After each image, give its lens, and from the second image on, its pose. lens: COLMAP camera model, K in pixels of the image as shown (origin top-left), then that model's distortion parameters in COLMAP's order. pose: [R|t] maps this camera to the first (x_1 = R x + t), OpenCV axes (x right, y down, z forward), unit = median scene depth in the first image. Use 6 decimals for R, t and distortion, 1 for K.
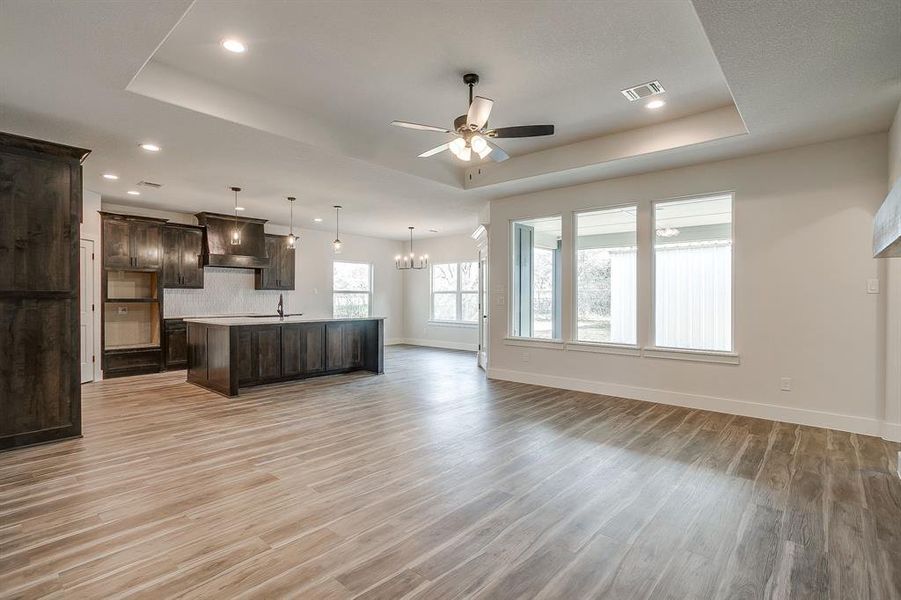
lens RADIAL K [[436.5, 0, 450.6], [0, 436.5, 299.3], [0, 0, 1]] dist [-0.032549, 0.013990]
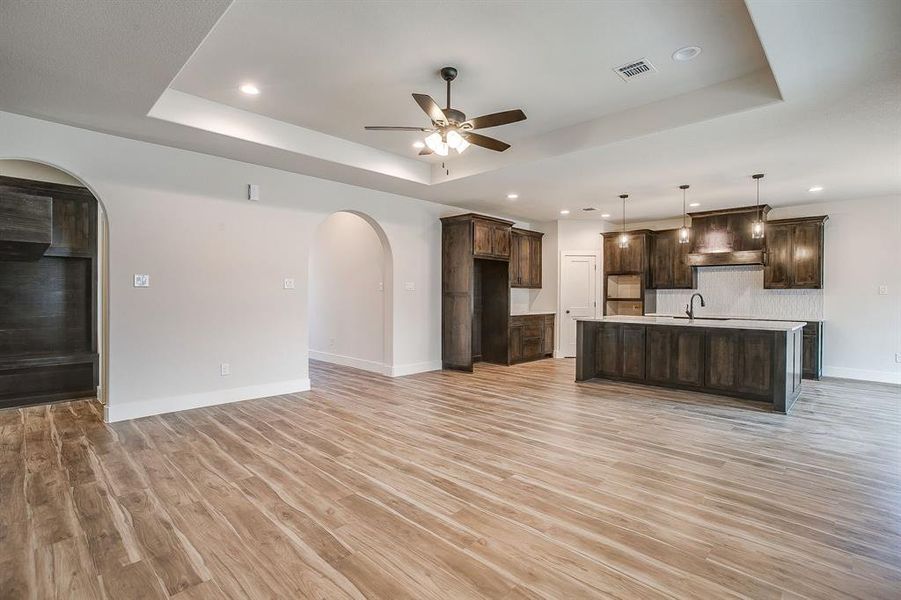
lens RADIAL K [[436.5, 0, 443.2], [0, 436.5, 287.8], [0, 0, 1]] dist [-0.032549, 0.013990]
pose [[-0.065241, -0.020480, -0.997659, 0.553741], [-0.011240, 0.999741, -0.019787, -0.000683], [0.997806, 0.009923, -0.065454, 0.564686]]
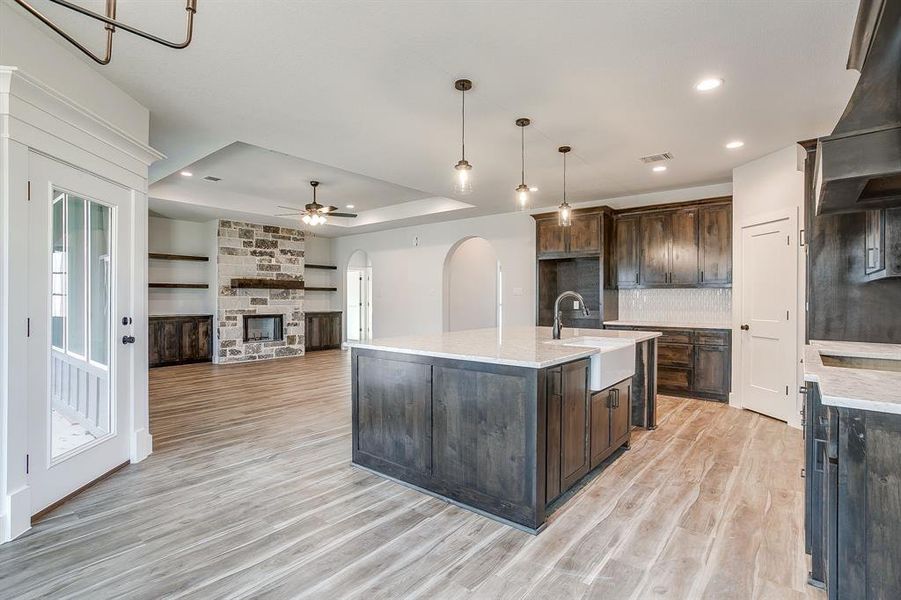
lens RADIAL K [[439.8, 0, 448.3], [0, 439.8, 299.2], [0, 0, 1]] dist [-0.042005, 0.019754]
pose [[-0.999343, -0.005340, -0.035859, -0.250702], [-0.005534, 0.999971, 0.005312, -0.007670], [0.035830, 0.005507, -0.999343, 1.558004]]
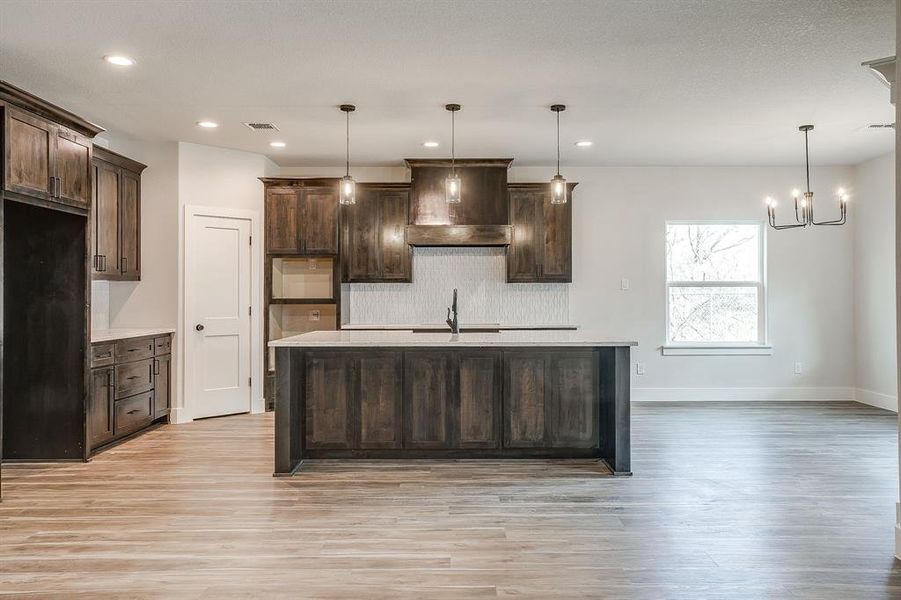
lens RADIAL K [[686.2, 0, 461.1], [0, 686.2, 285.3], [0, 0, 1]] dist [-0.004945, 0.003295]
pose [[0.667208, -0.014971, -0.744721, 0.252231], [0.001925, 0.999829, -0.018375, -0.002450], [0.744869, 0.010826, 0.667123, 0.459716]]
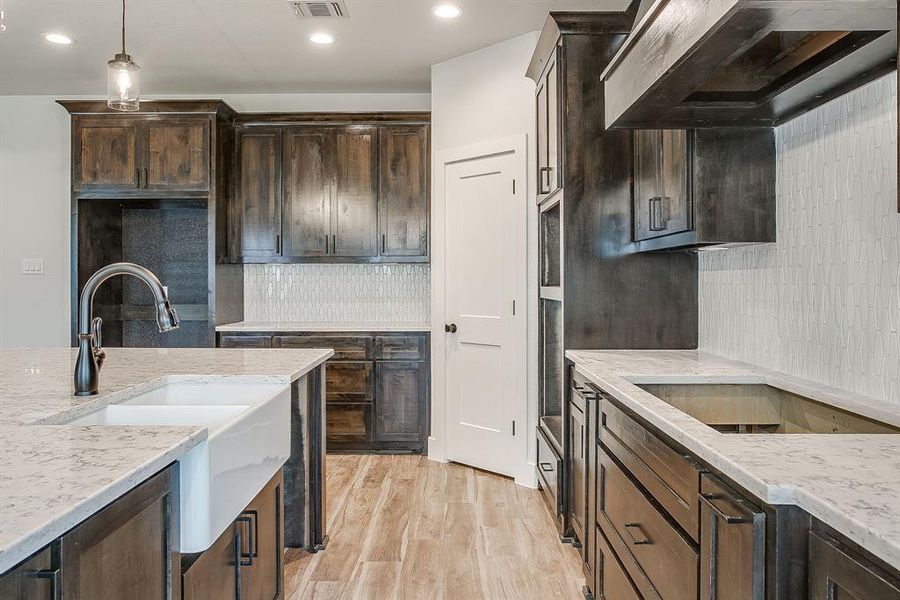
lens RADIAL K [[653.5, 0, 445.6], [0, 653.5, 284.2], [0, 0, 1]] dist [-0.023245, 0.004781]
pose [[-0.754567, 0.000384, -0.656223, -0.332902], [-0.003848, 0.999980, 0.005009, -0.007248], [0.656212, 0.006305, -0.754550, 1.349851]]
